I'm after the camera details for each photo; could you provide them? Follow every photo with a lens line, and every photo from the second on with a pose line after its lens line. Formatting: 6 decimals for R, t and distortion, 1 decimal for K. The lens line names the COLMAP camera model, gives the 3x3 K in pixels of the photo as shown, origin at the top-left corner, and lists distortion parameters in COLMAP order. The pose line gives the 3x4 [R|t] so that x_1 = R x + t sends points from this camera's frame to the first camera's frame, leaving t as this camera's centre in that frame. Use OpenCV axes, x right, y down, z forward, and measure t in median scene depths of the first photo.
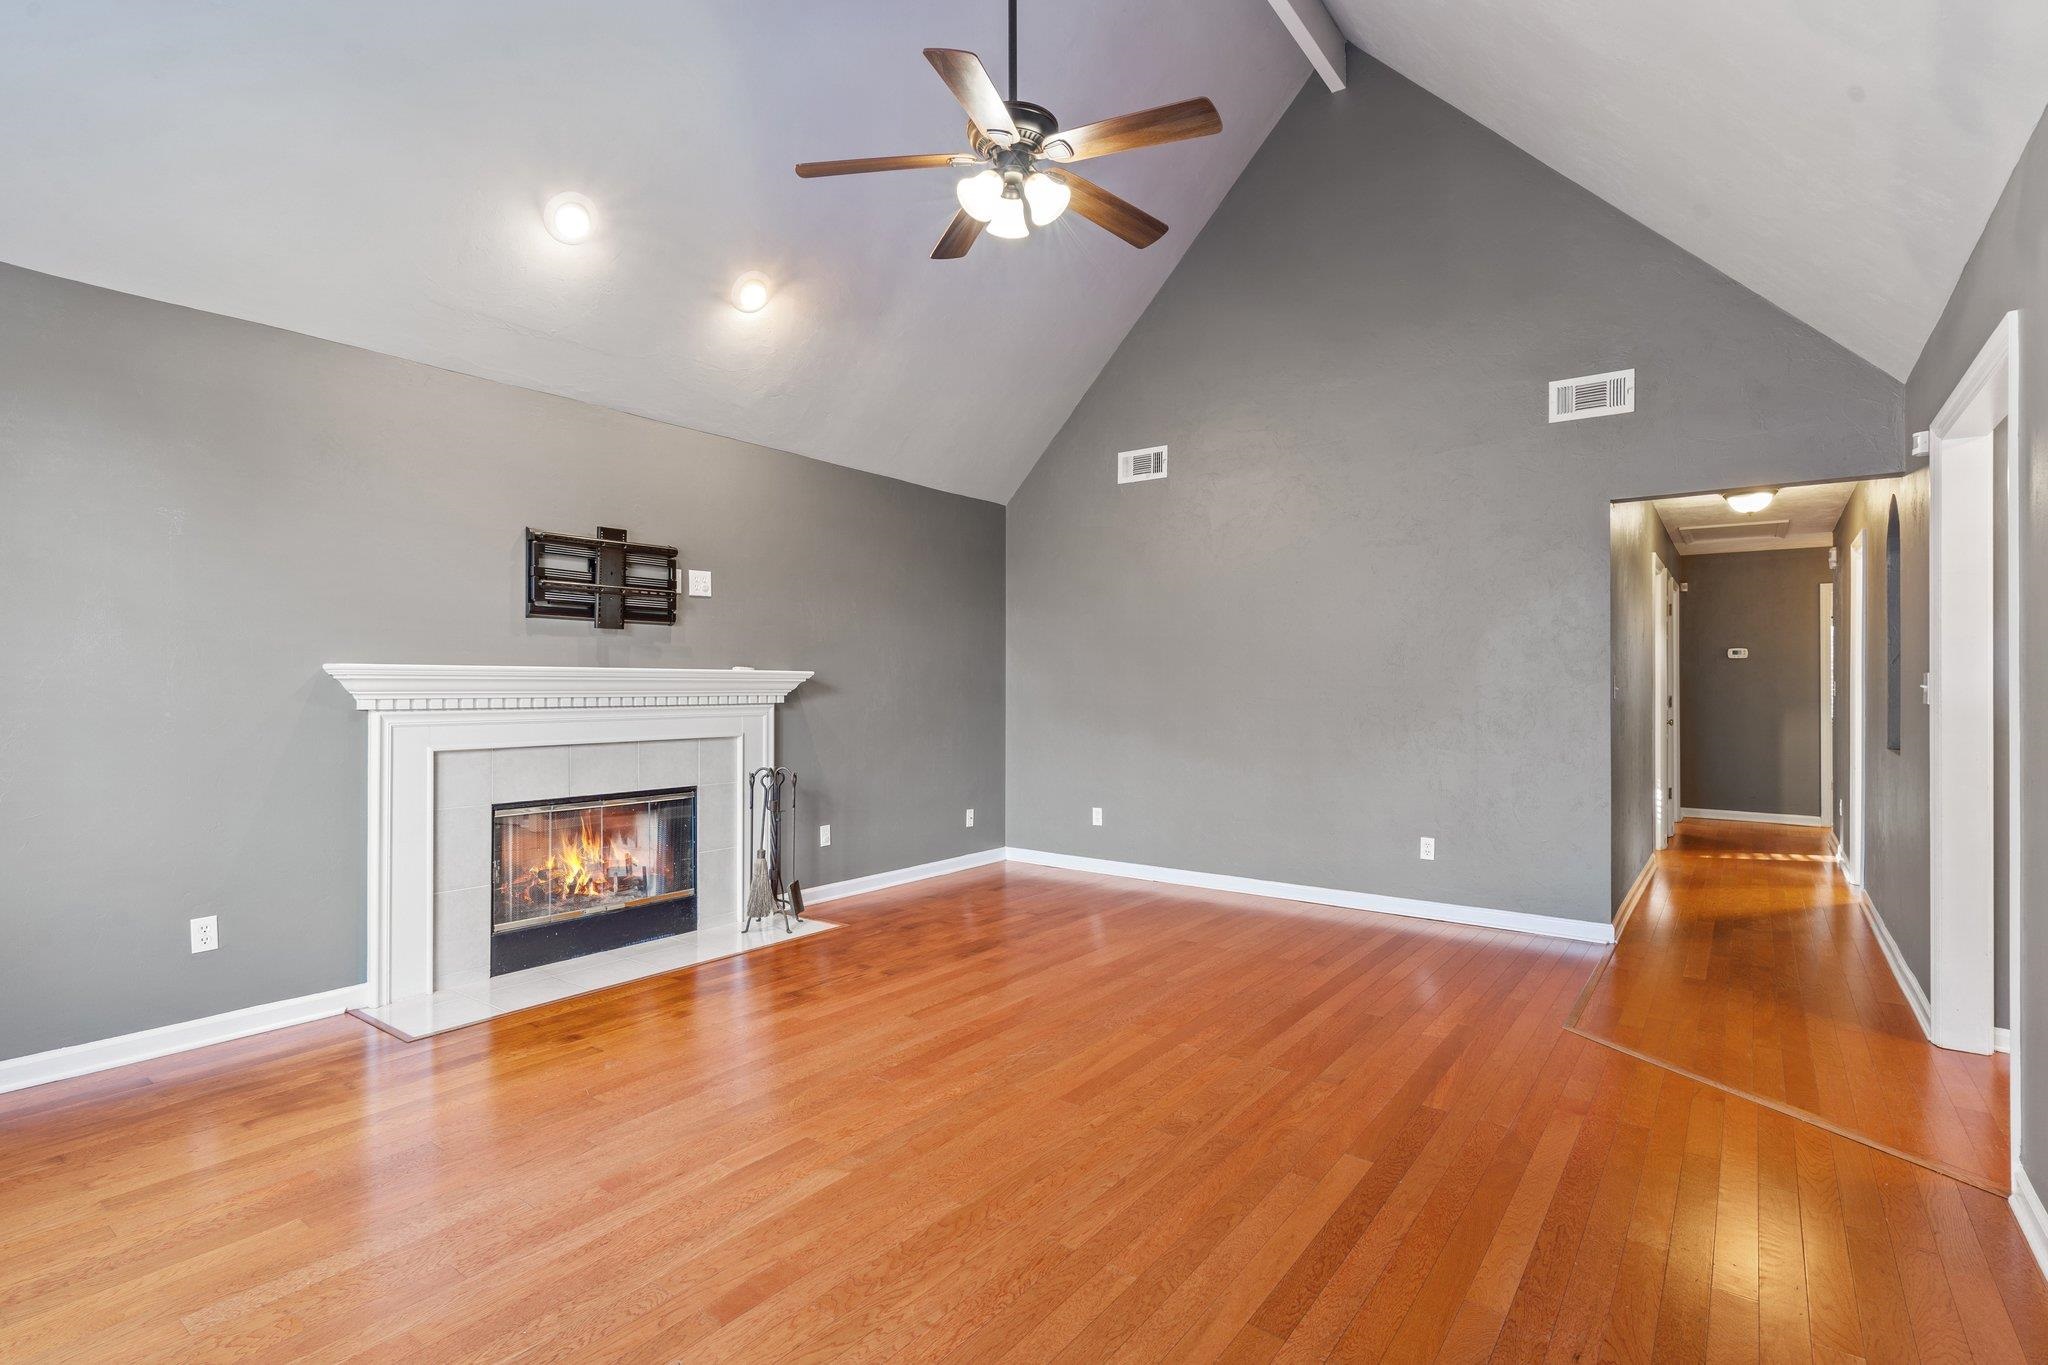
lens RADIAL K [[985.8, 0, 1017.0], [0, 985.8, 685.2], [0, 0, 1]] dist [-0.000066, 0.000206]
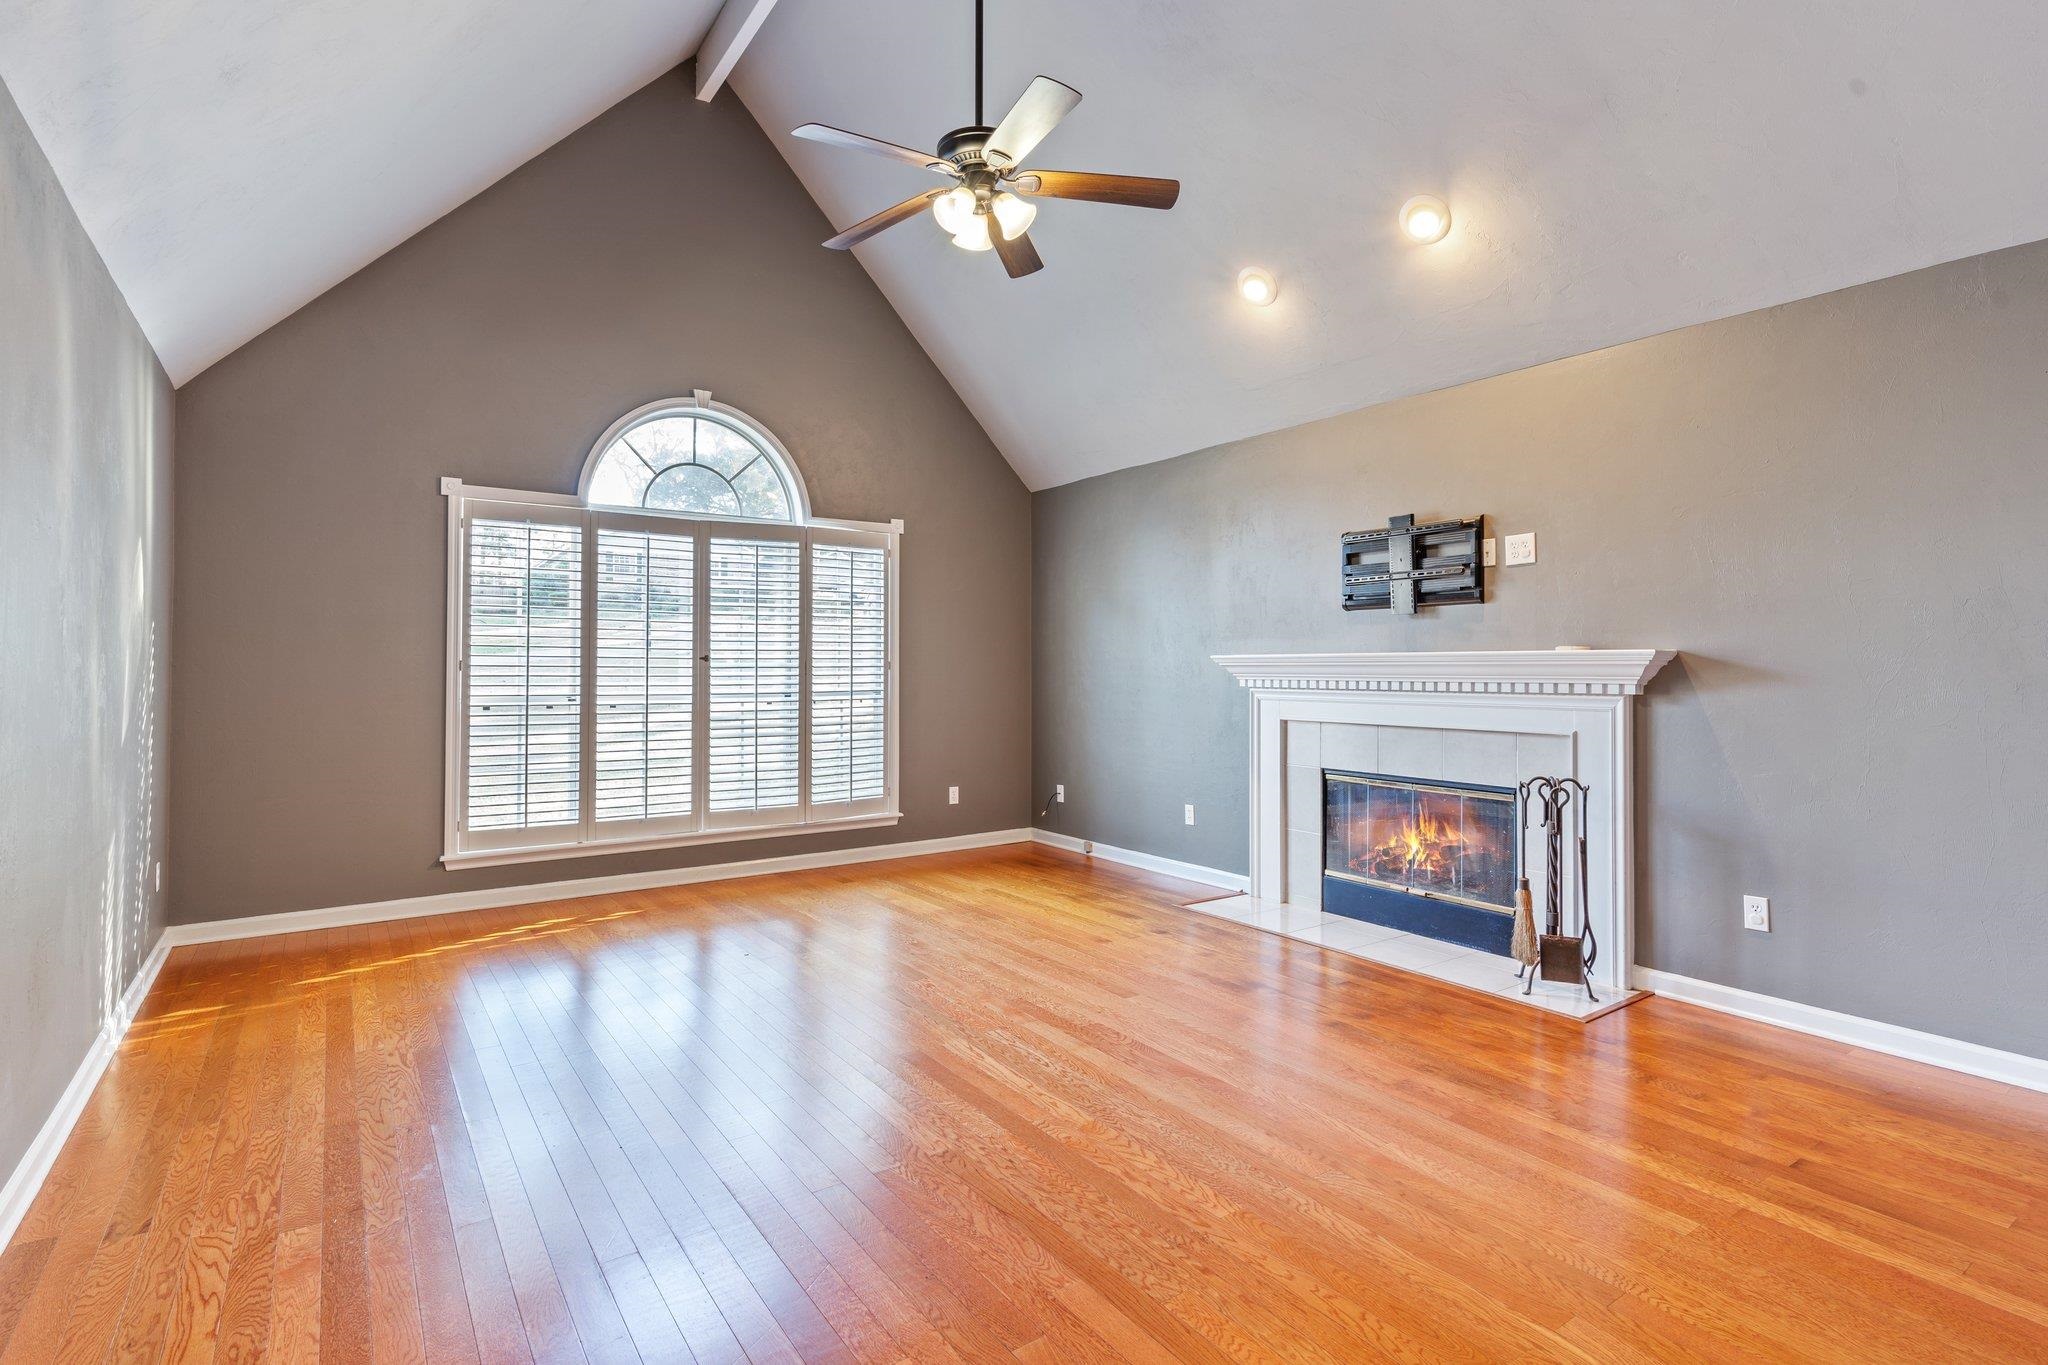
lens RADIAL K [[985.8, 0, 1002.5], [0, 985.8, 650.7], [0, 0, 1]] dist [-0.000066, 0.000206]
pose [[-0.326903, -0.020175, -0.944843, 0.696670], [-0.001009, 0.999779, -0.020998, 0.001702], [0.945058, -0.005911, -0.326851, 0.960788]]
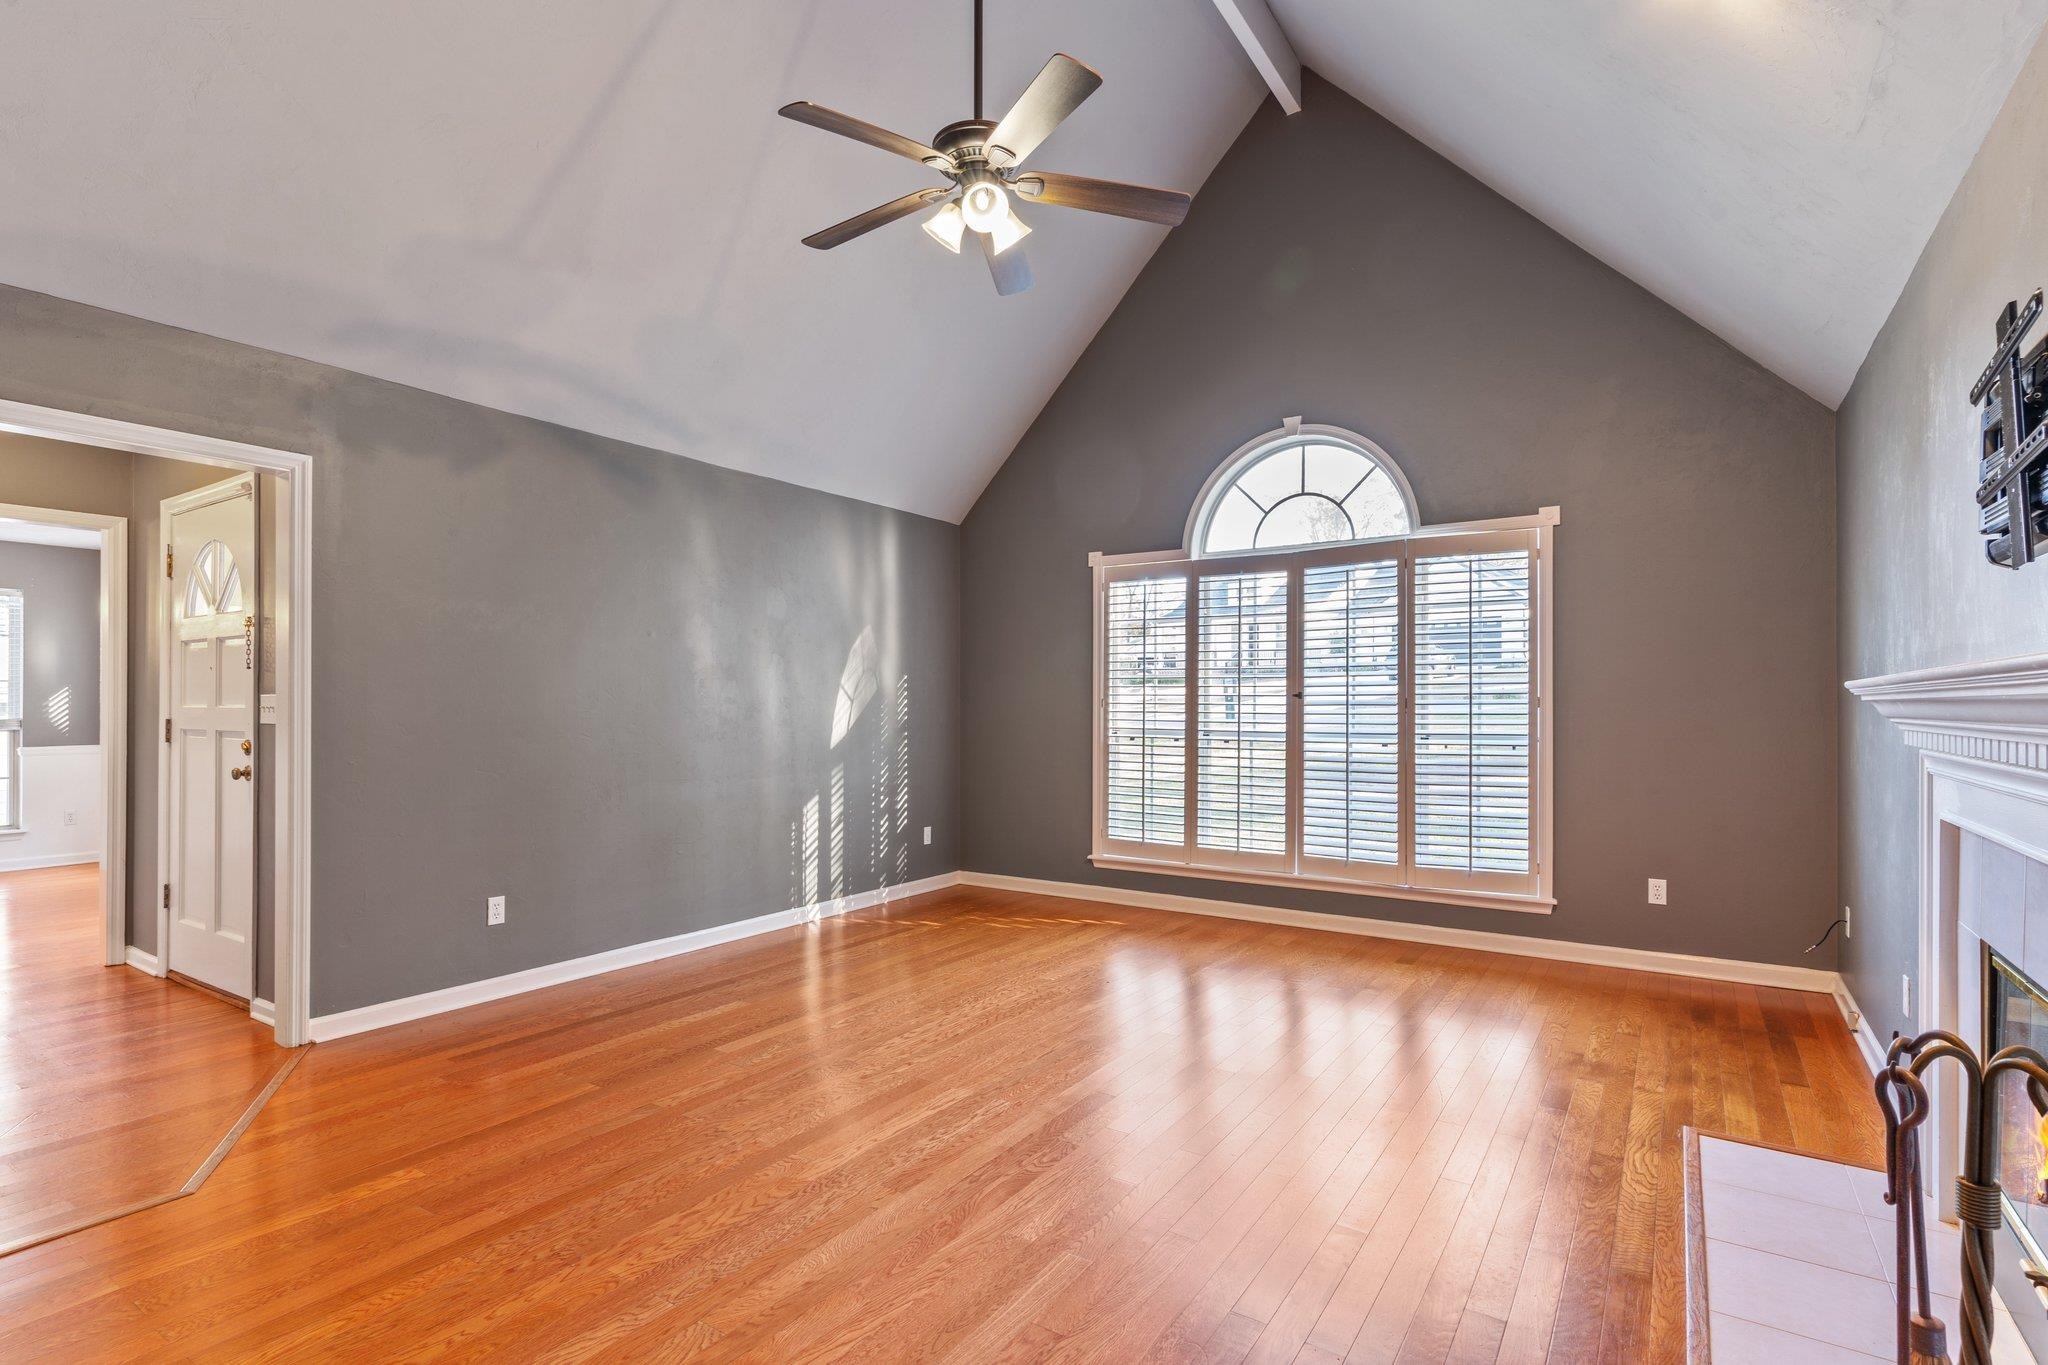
lens RADIAL K [[985.8, 0, 1019.5], [0, 985.8, 697.4], [0, 0, 1]] dist [-0.000066, 0.000206]
pose [[-0.998432, -0.004526, -0.055801, 0.006076], [-0.004112, 0.999963, -0.007538, -0.001465], [0.055833, -0.007297, -0.998413, 1.401010]]
